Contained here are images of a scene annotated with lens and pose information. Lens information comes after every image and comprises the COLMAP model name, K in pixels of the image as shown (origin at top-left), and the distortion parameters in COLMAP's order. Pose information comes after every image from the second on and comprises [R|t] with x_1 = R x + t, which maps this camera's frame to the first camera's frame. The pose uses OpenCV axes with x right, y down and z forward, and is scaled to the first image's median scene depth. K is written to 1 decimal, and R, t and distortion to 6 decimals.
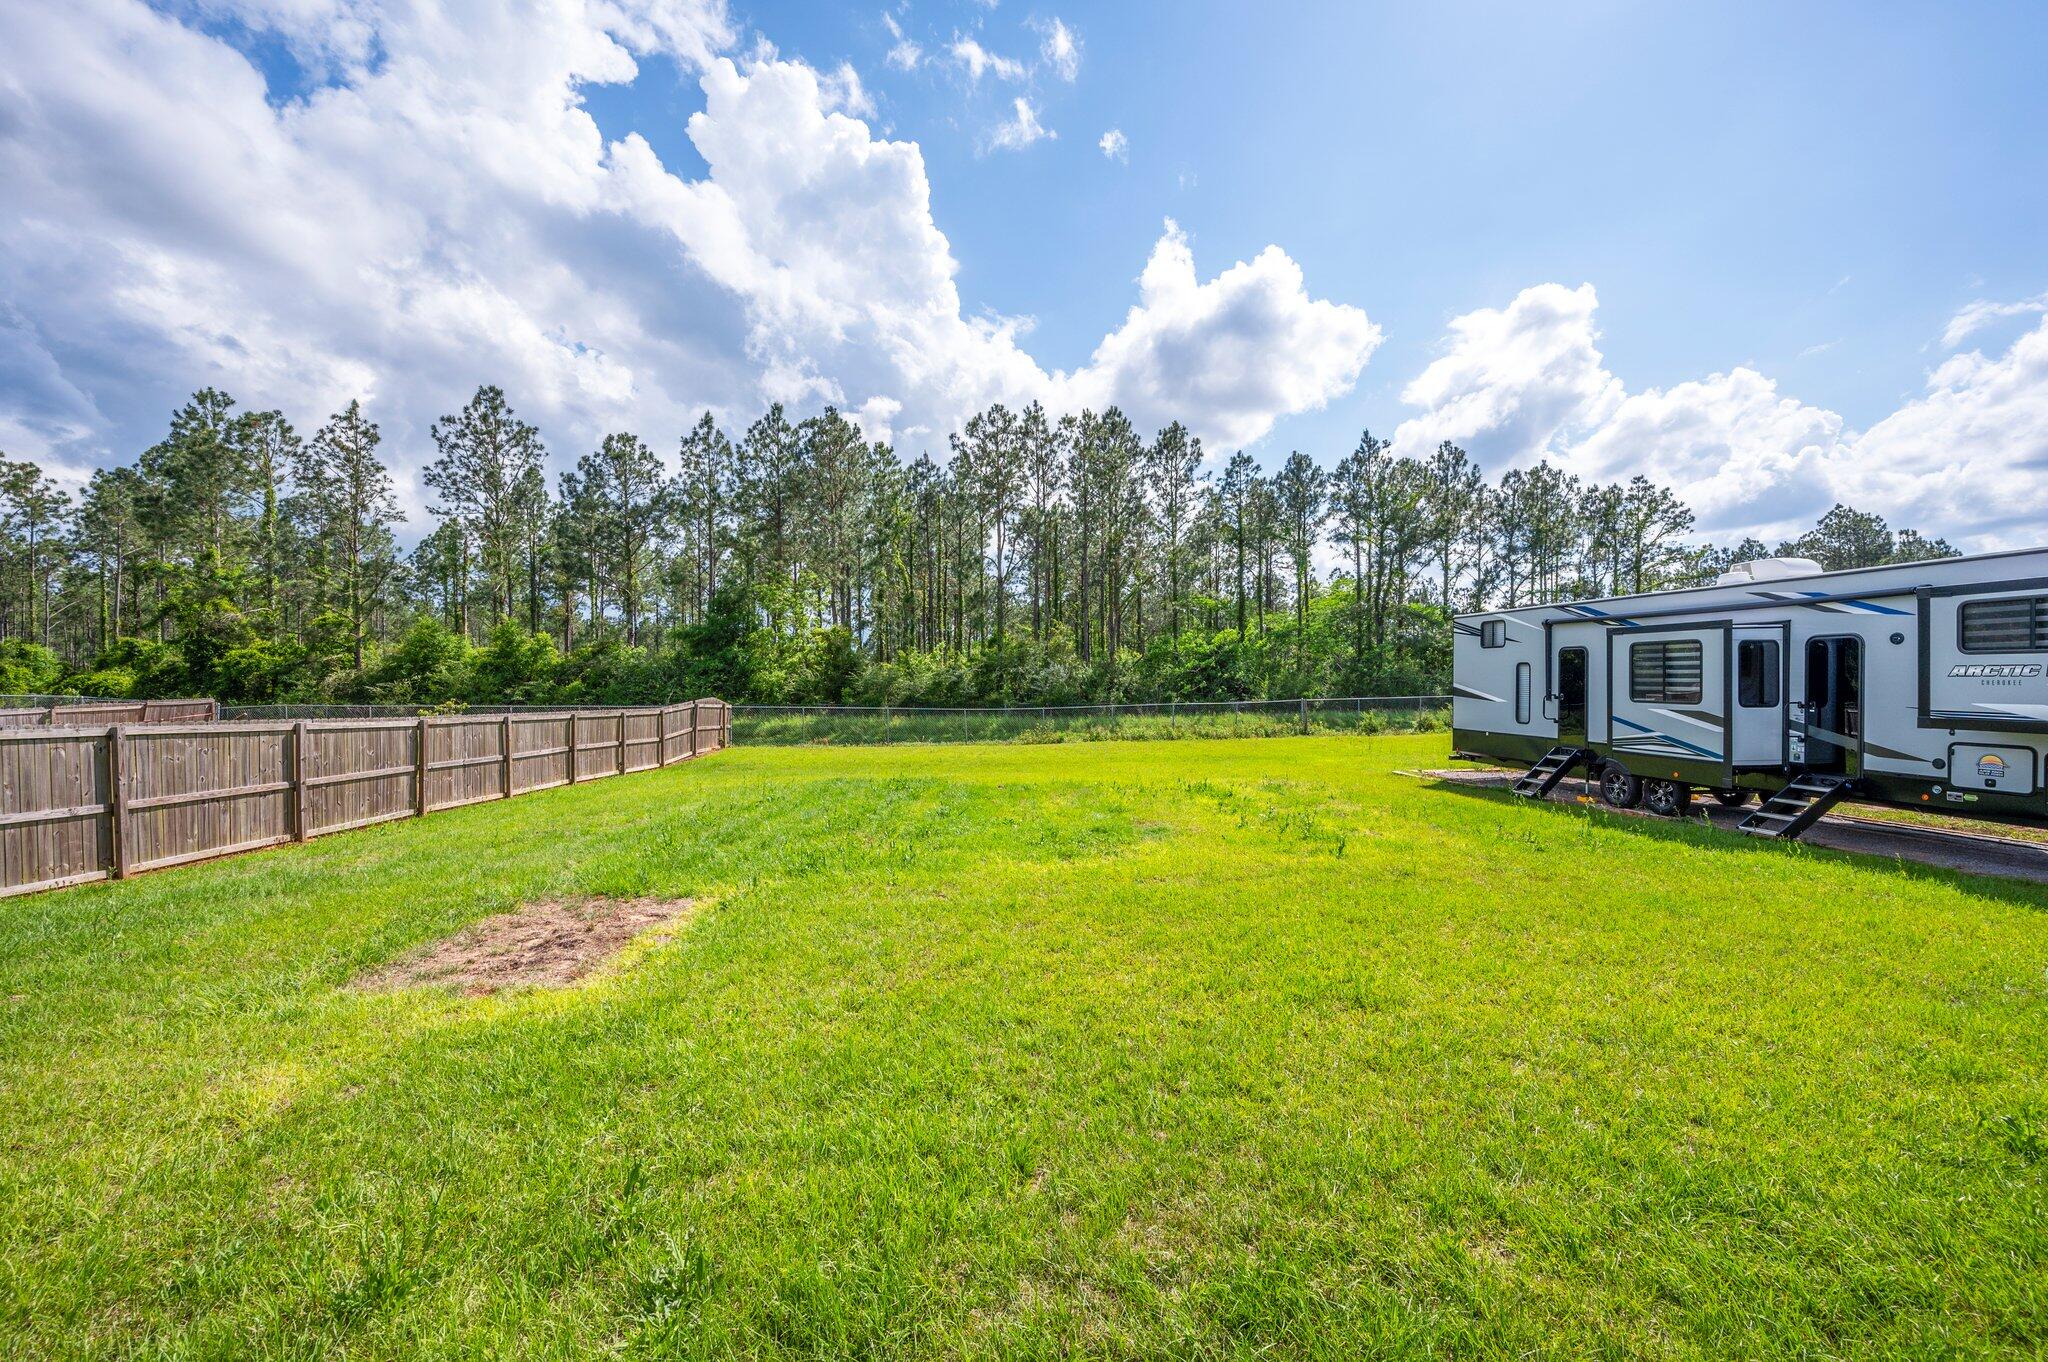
lens RADIAL K [[829.9, 0, 1019.5], [0, 829.9, 680.3], [0, 0, 1]] dist [-0.003256, -0.000260]
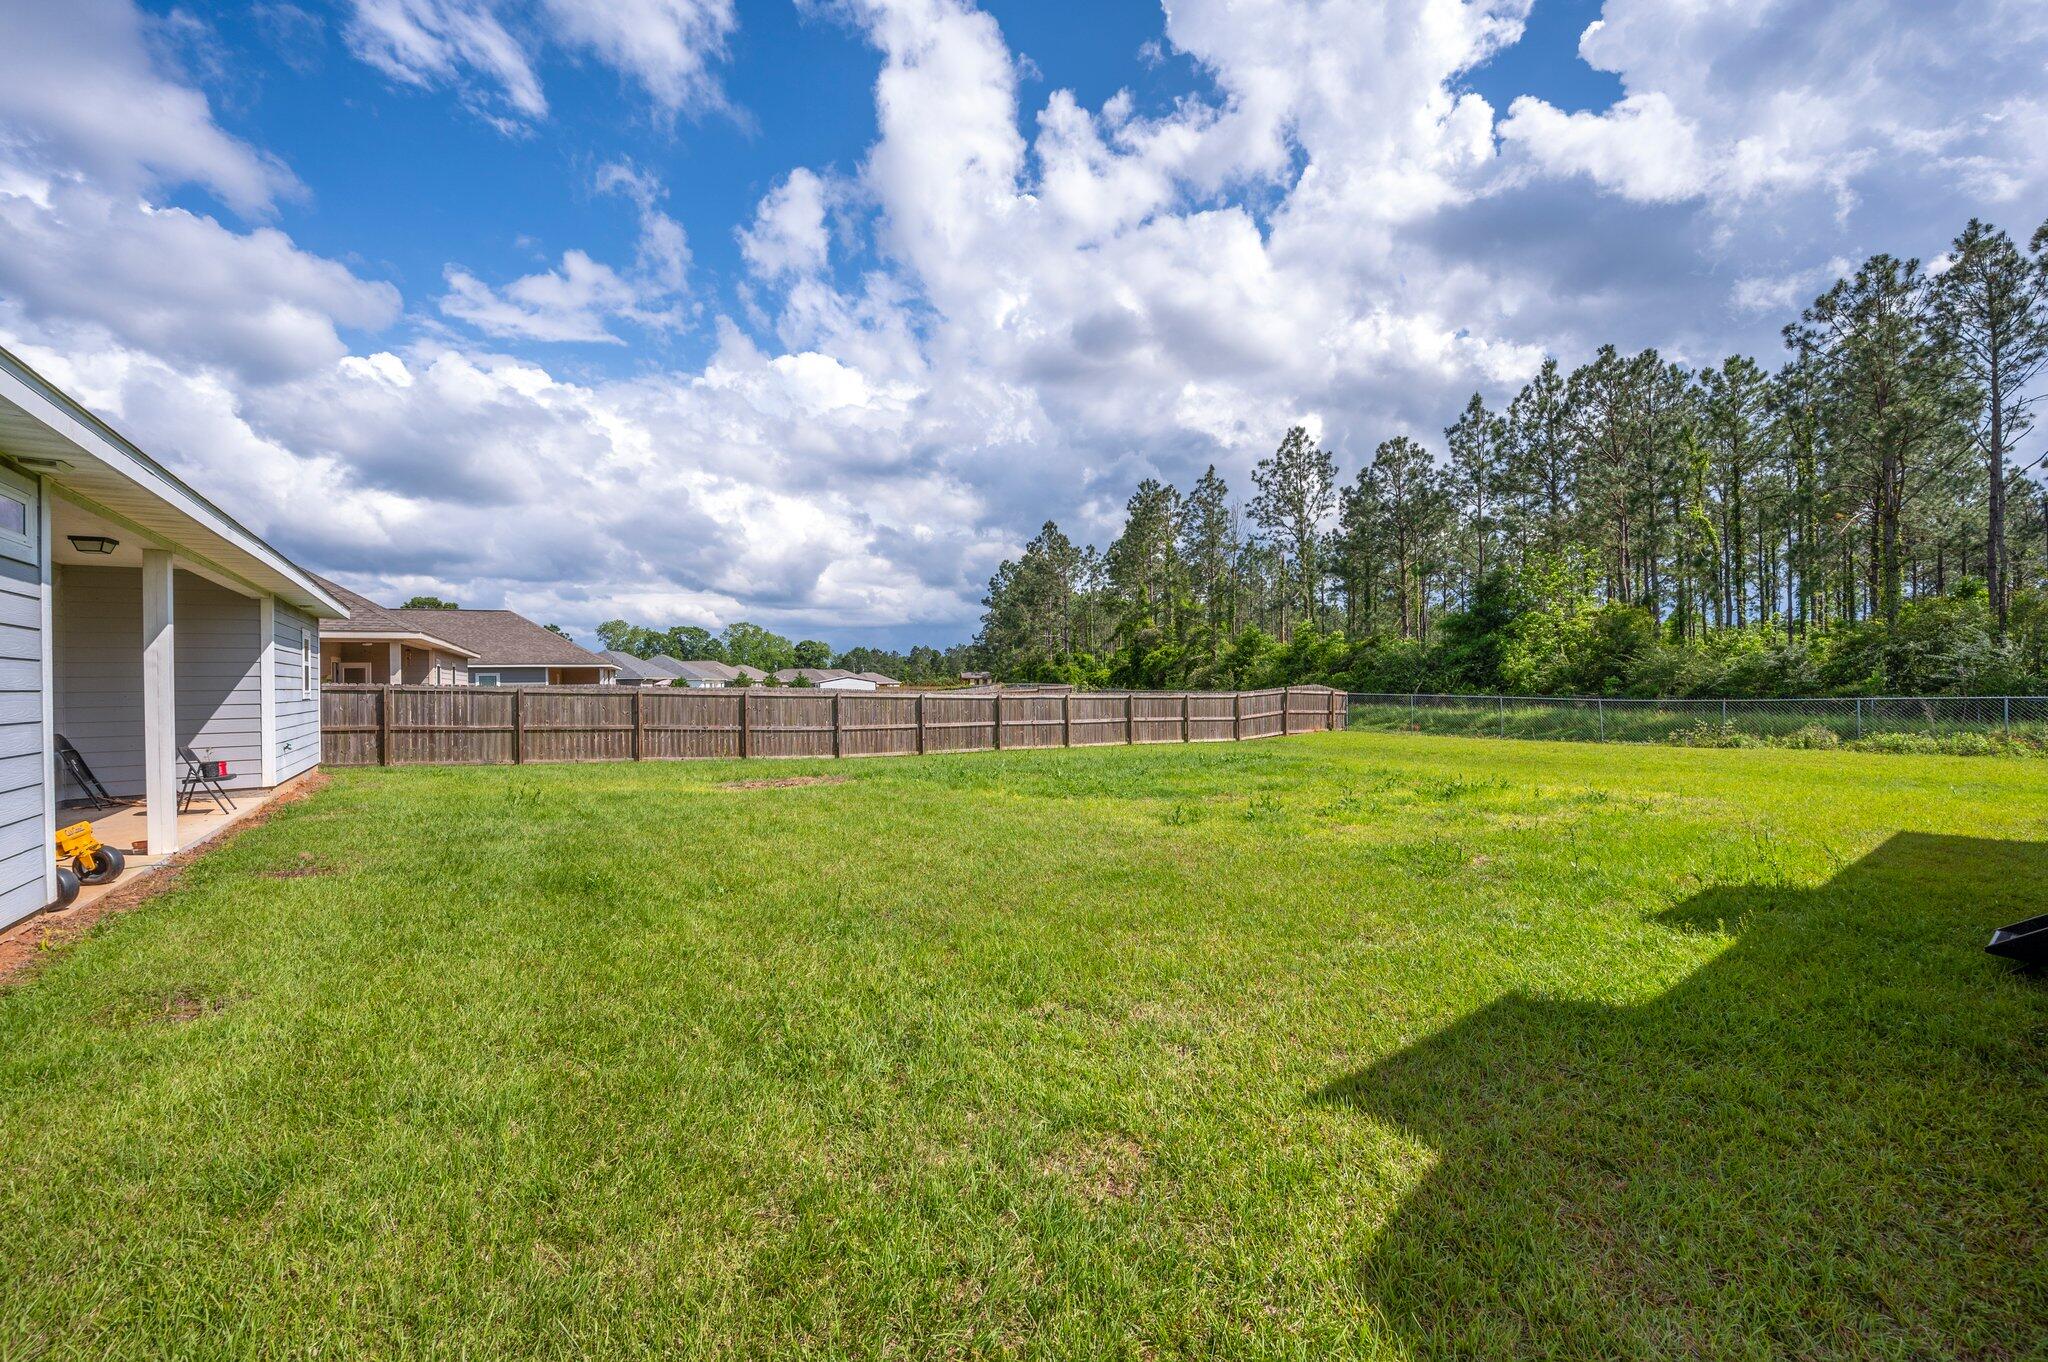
lens RADIAL K [[829.9, 0, 1030.8], [0, 829.9, 682.0], [0, 0, 1]] dist [-0.003256, -0.000260]
pose [[0.507404, -0.000327, -0.861708, 0.201767], [0.009982, 0.999935, 0.005499, 0.003831], [0.861650, -0.011392, 0.507374, 0.057771]]
